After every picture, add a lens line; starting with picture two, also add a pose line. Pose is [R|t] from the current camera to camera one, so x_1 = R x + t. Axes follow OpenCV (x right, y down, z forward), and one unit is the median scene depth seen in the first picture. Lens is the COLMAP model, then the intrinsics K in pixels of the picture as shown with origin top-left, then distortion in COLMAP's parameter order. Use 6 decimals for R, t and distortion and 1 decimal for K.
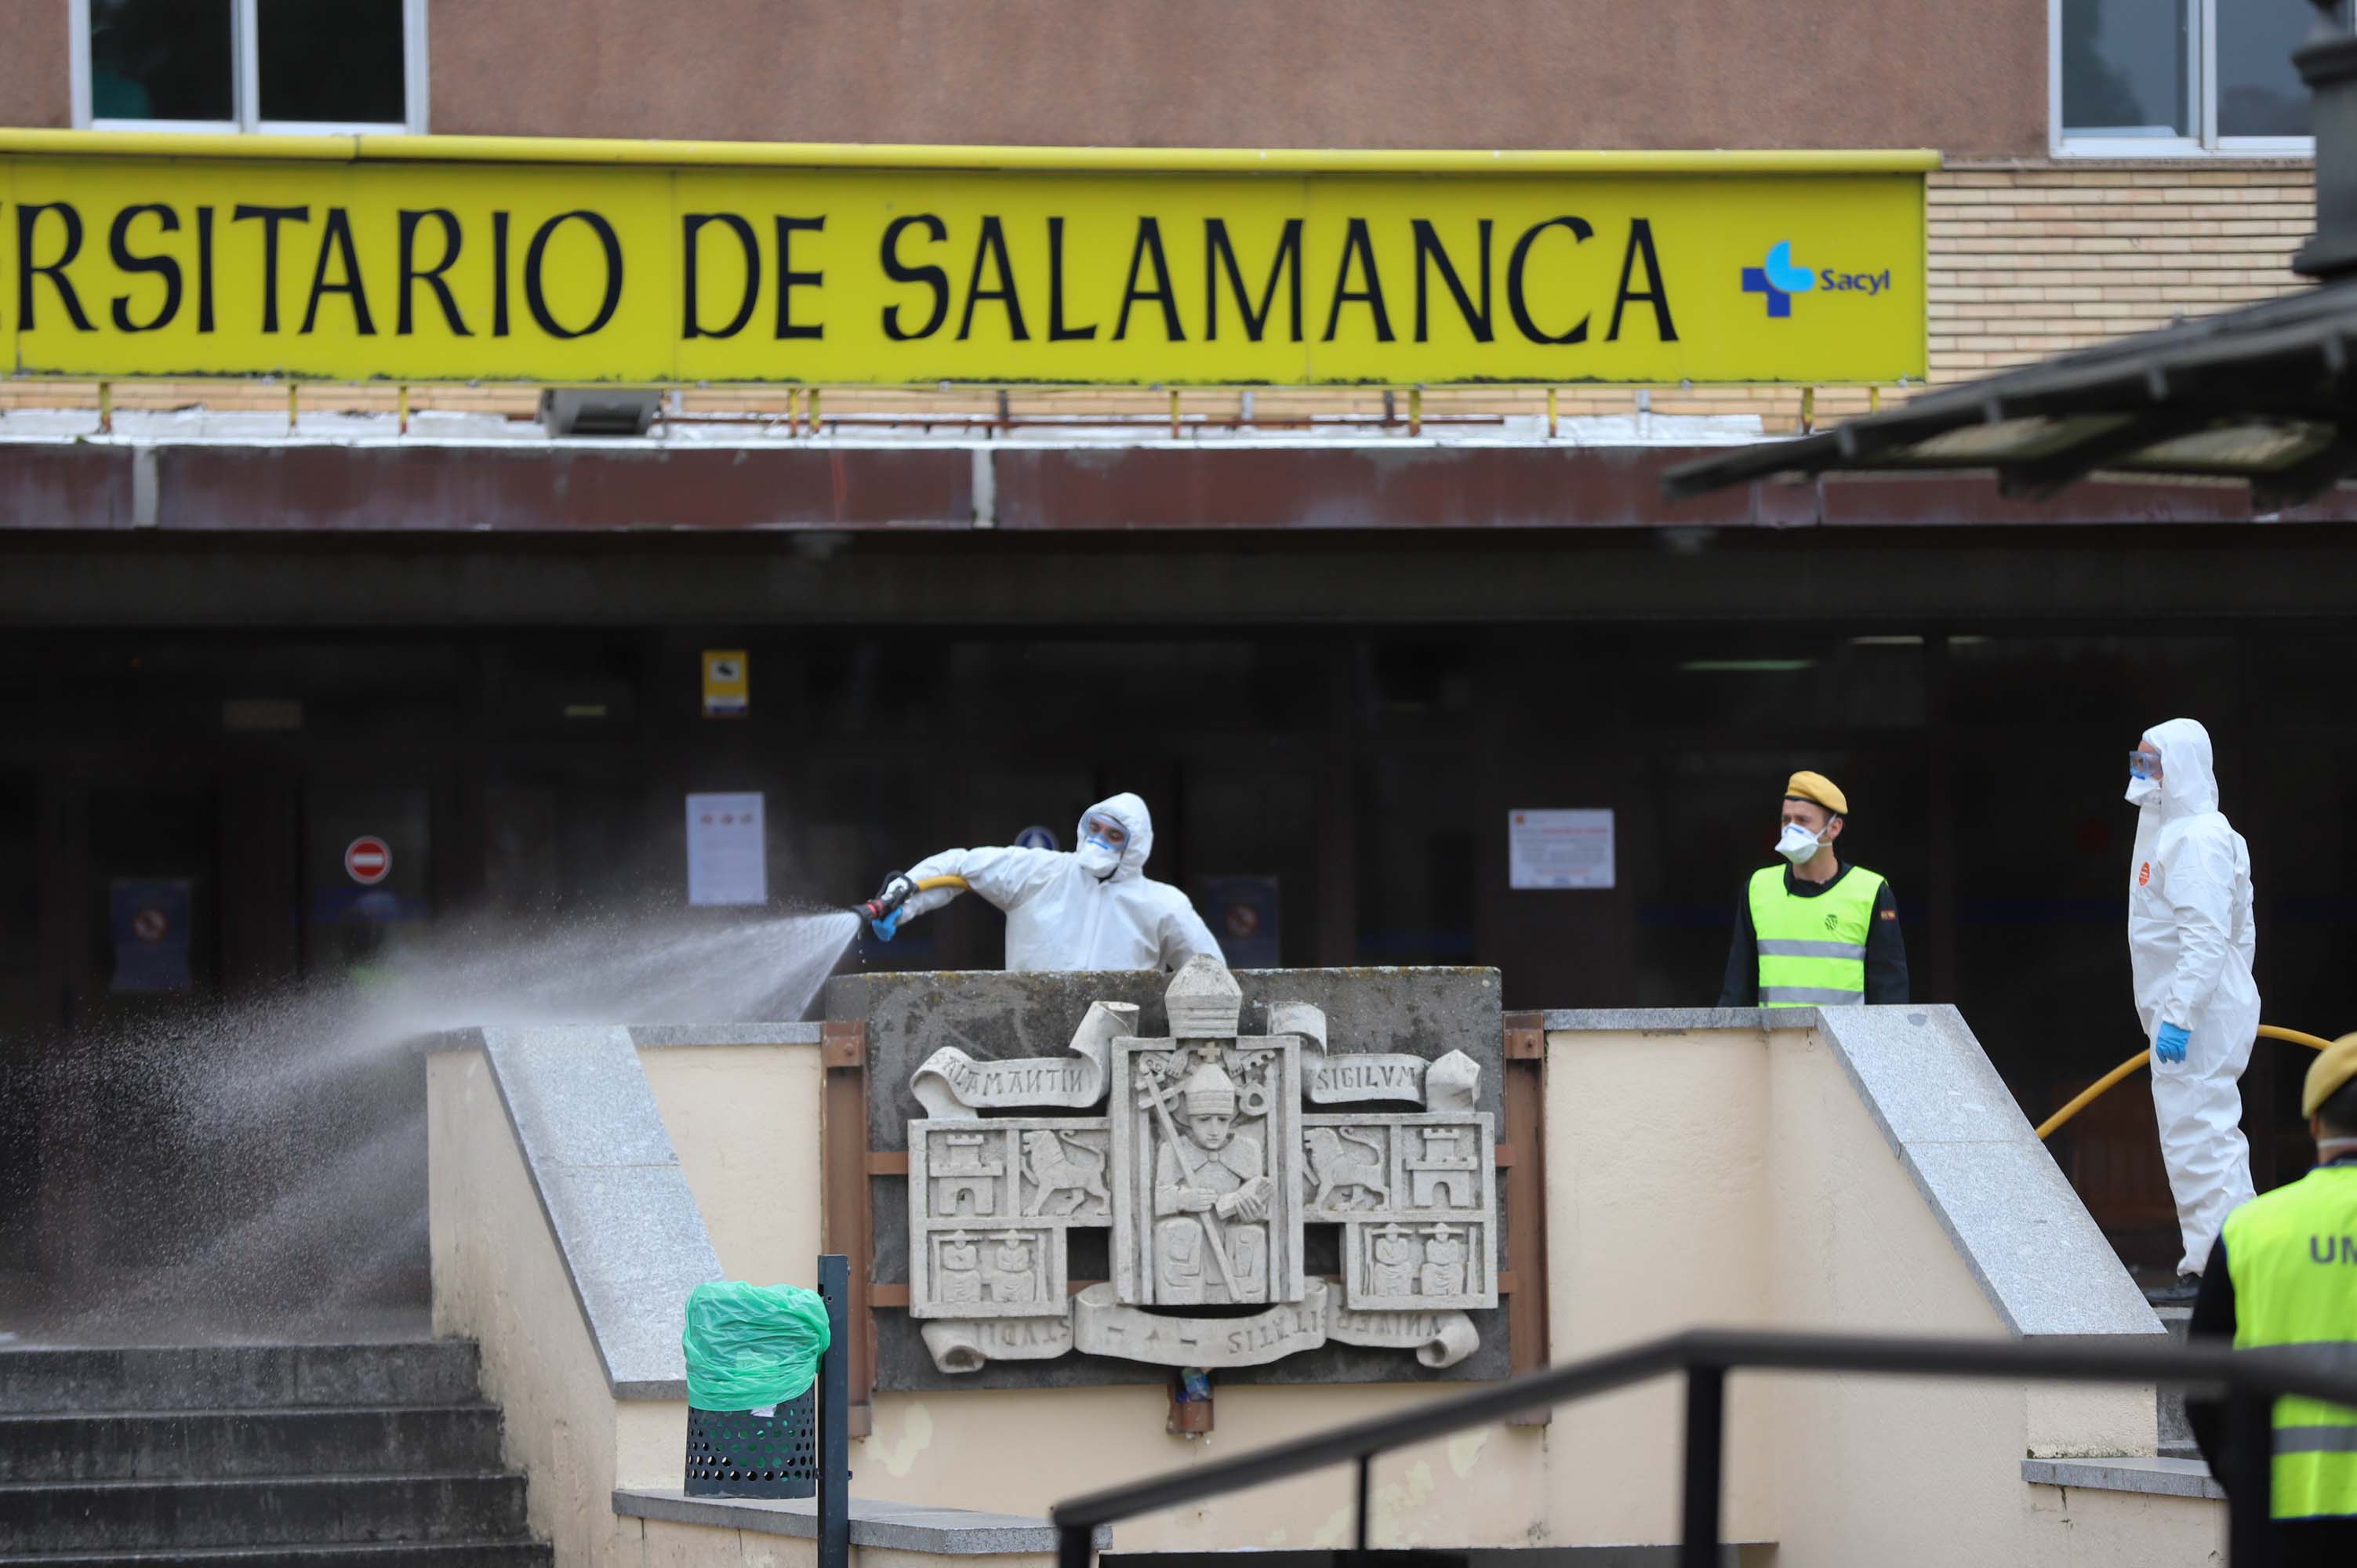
lens RADIAL K [[11784.3, 0, 1124.6], [0, 11784.3, 778.1], [0, 0, 1]] dist [0.999743, 7.940679]
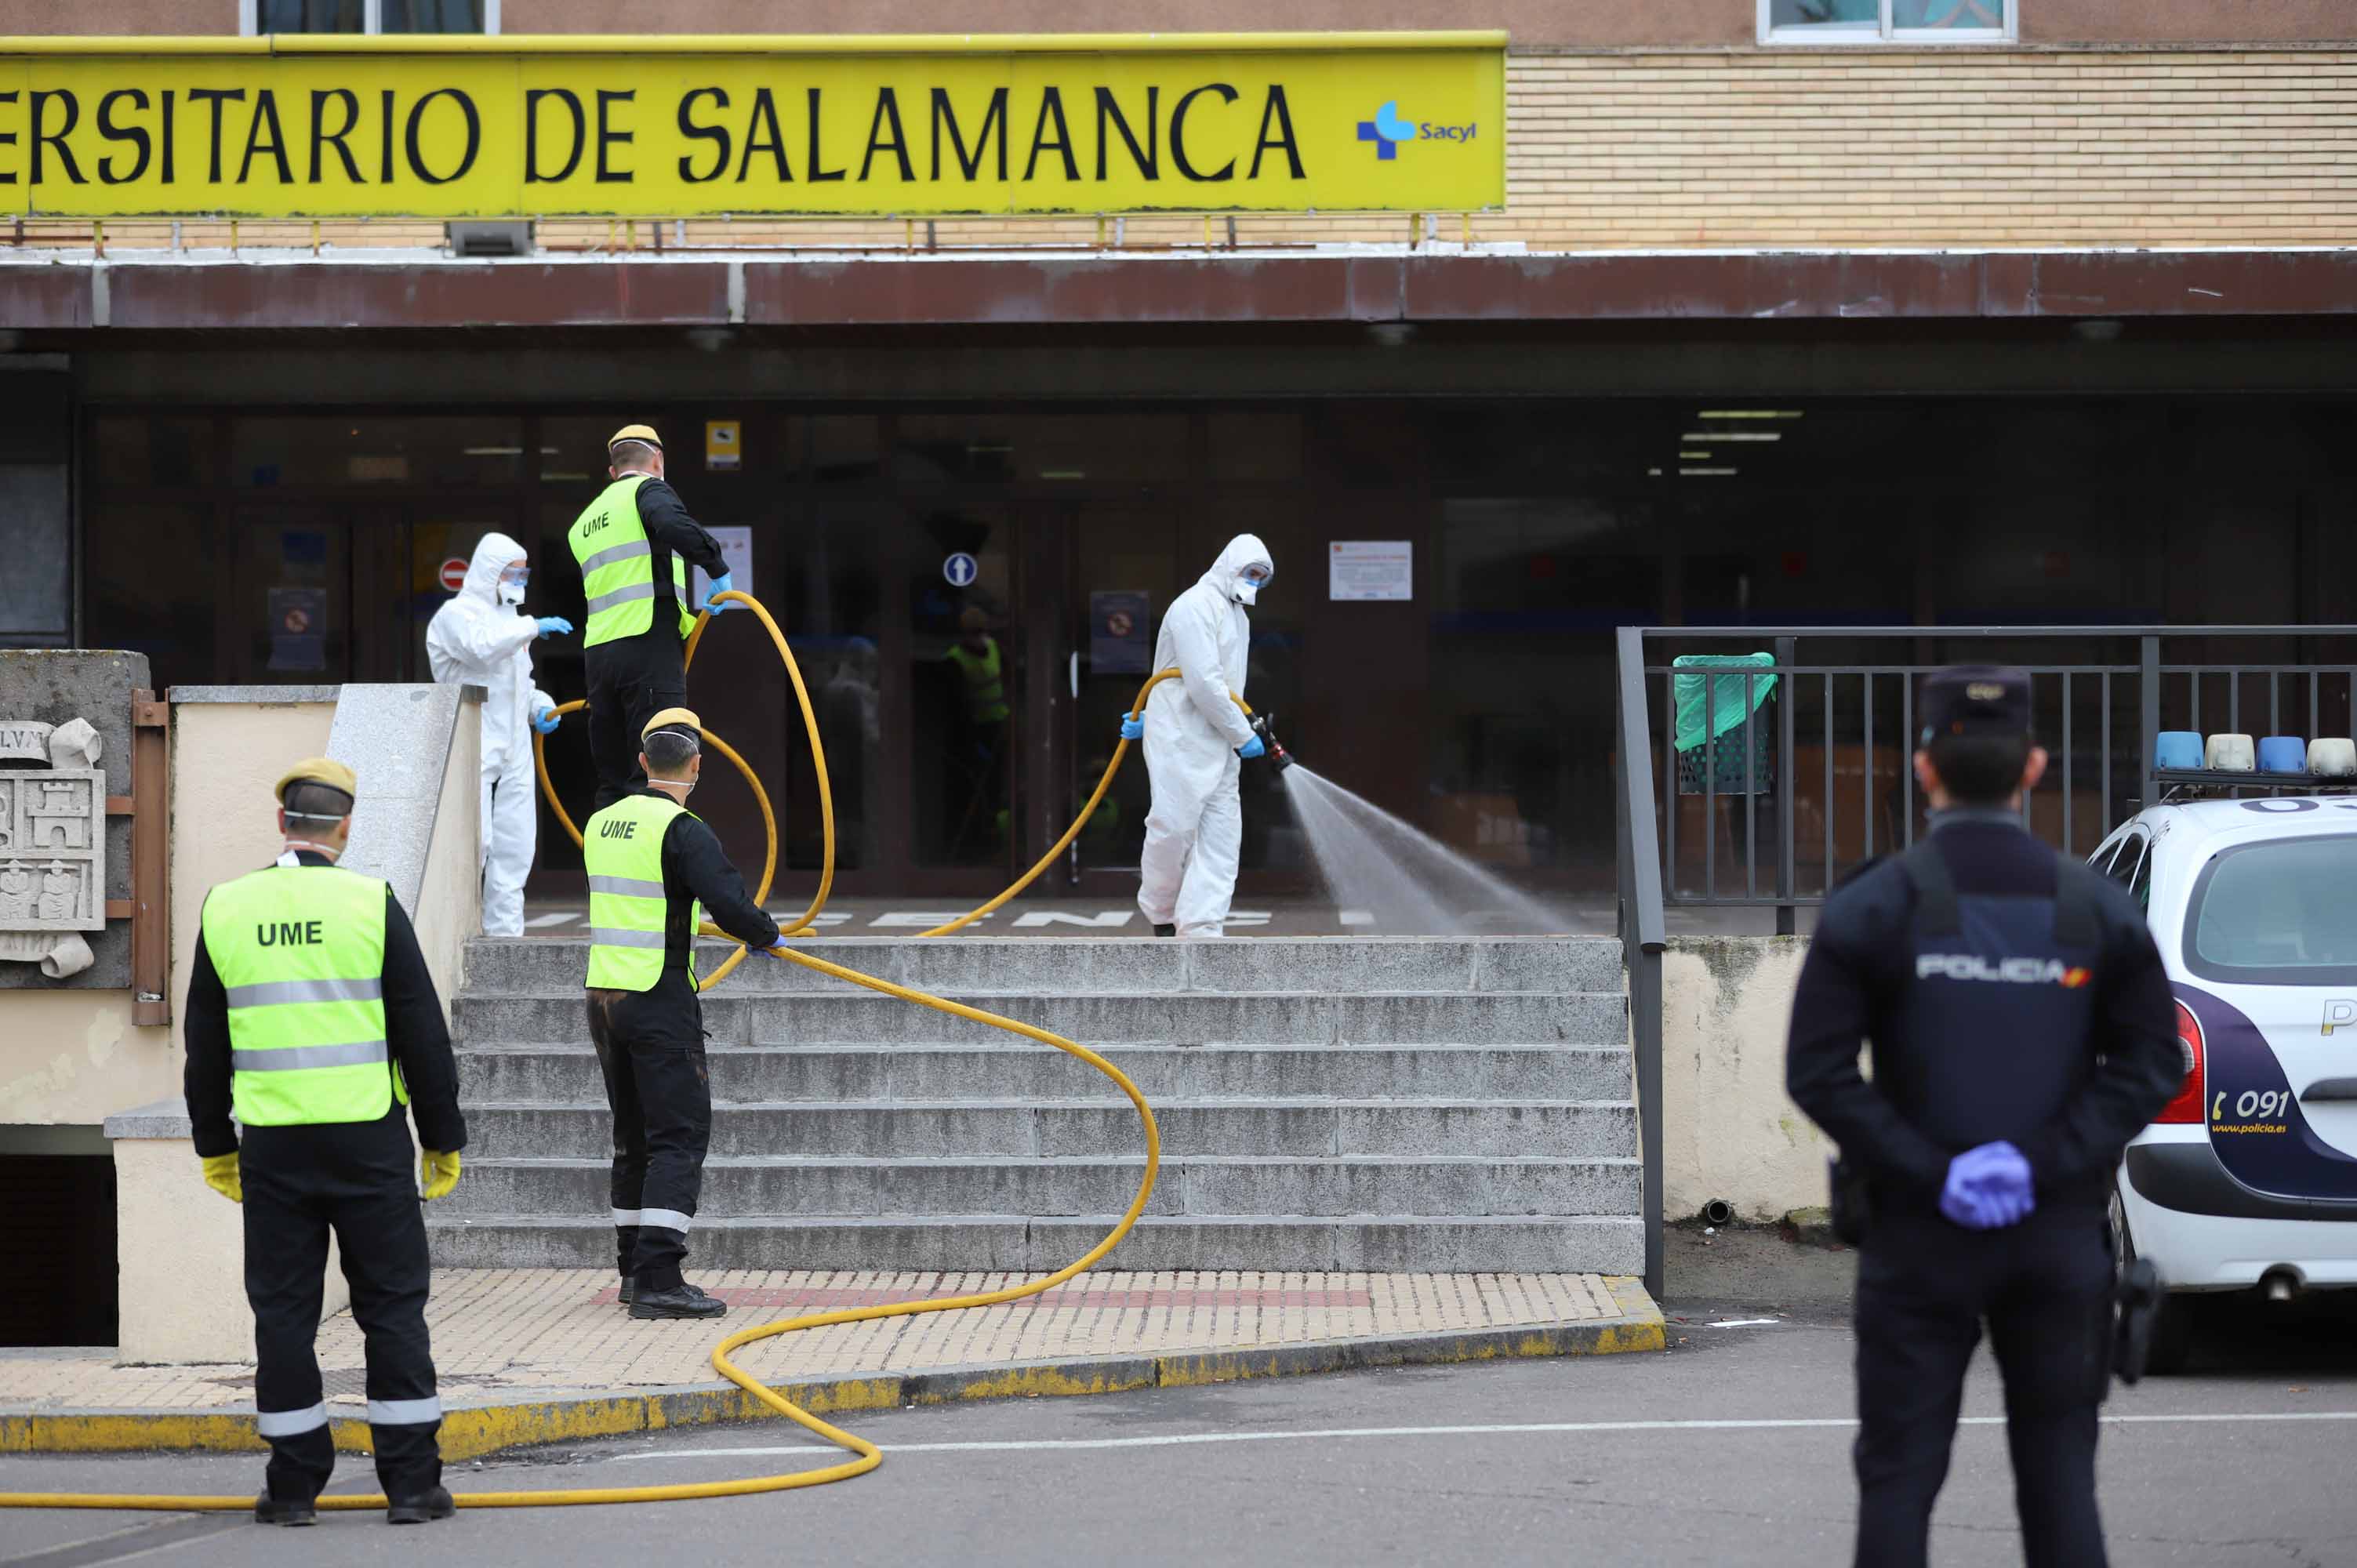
lens RADIAL K [[7090.1, 0, 1178.5], [0, 7090.1, 784.0], [0, 0, 1]] dist [-0.047860, 0.908808]
pose [[0.958980, 0.011893, -0.283225, 0.341863], [-0.002722, 0.999460, 0.032754, 0.005564], [0.283461, -0.030639, 0.958494, 0.330012]]
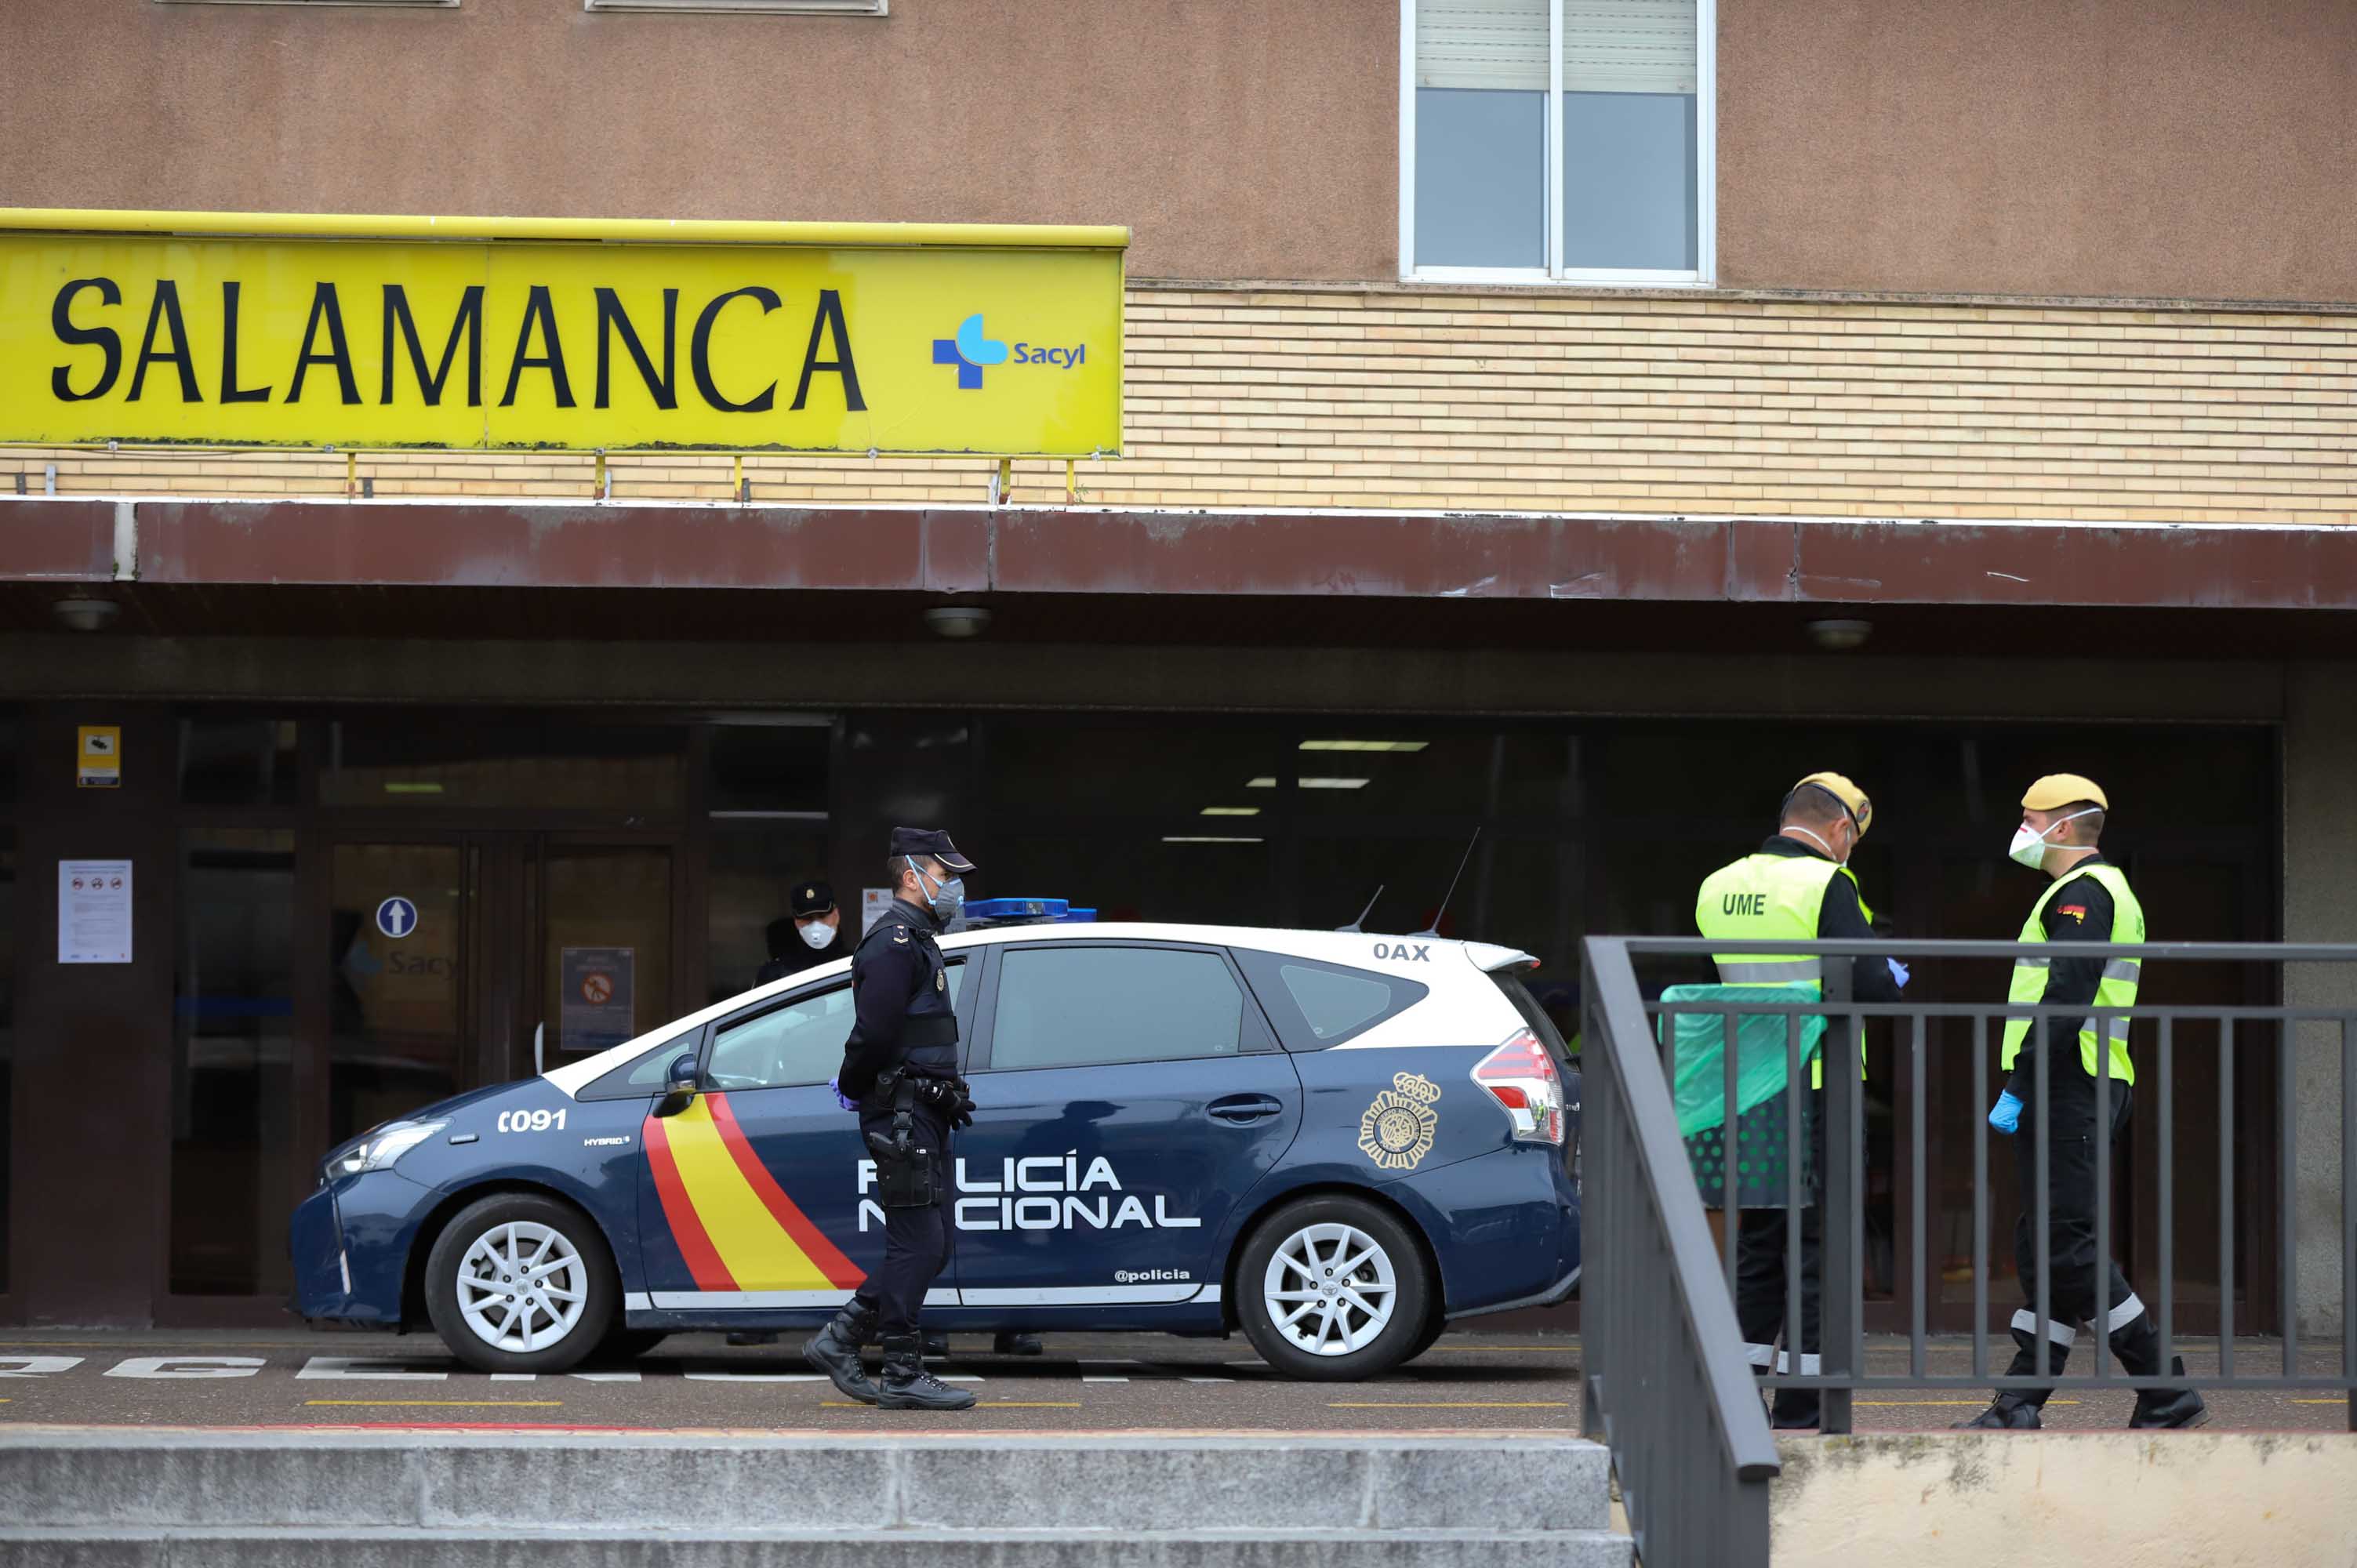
lens RADIAL K [[6234.5, 0, 1178.5], [0, 6234.5, 784.0], [0, 0, 1]] dist [-0.188604, 0.916002]
pose [[0.984856, 0.008322, -0.173173, 0.221813], [-0.014635, 0.999273, -0.035215, 0.017814], [0.172754, 0.037216, 0.984262, 0.645871]]
